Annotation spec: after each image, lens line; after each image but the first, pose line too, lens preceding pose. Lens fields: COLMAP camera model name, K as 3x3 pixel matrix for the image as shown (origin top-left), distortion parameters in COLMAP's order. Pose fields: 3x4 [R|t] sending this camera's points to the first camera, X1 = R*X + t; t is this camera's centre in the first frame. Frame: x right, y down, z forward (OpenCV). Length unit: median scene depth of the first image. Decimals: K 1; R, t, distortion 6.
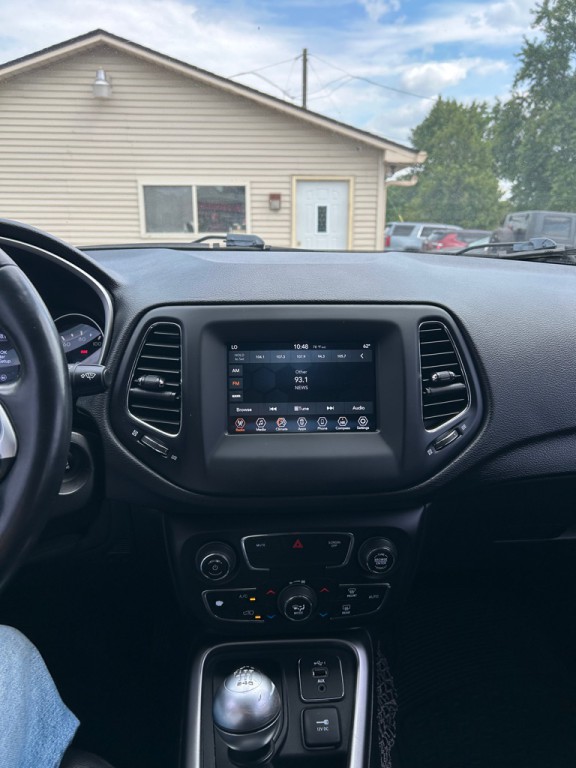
lens RADIAL K [[574.6, 0, 279.9], [0, 574.6, 385.2], [0, 0, 1]] dist [0.005246, -0.031263]
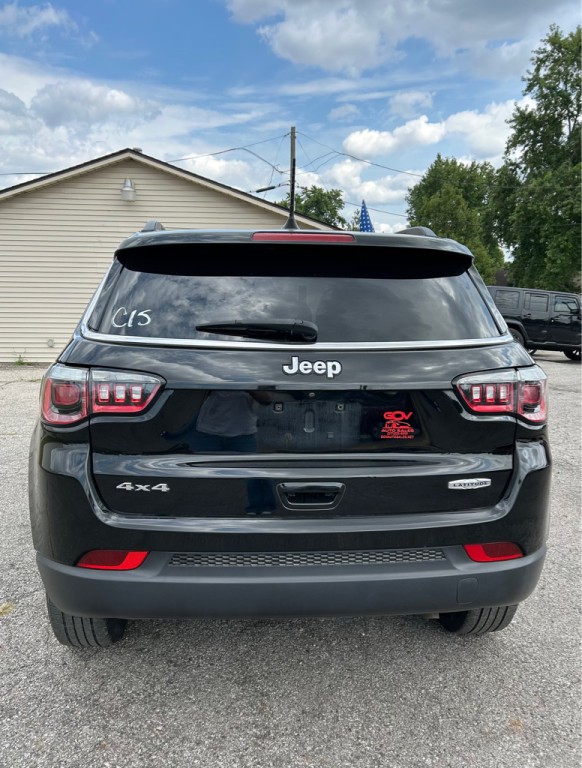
lens RADIAL K [[703.8, 0, 273.3], [0, 703.8, 444.0], [0, 0, 1]] dist [0.008702, -0.022630]
pose [[0.999976, 0.002951, 0.006308, 0.001118], [-0.002641, 0.998820, -0.048497, 0.046030], [-0.006443, 0.048480, 0.998803, -0.218157]]
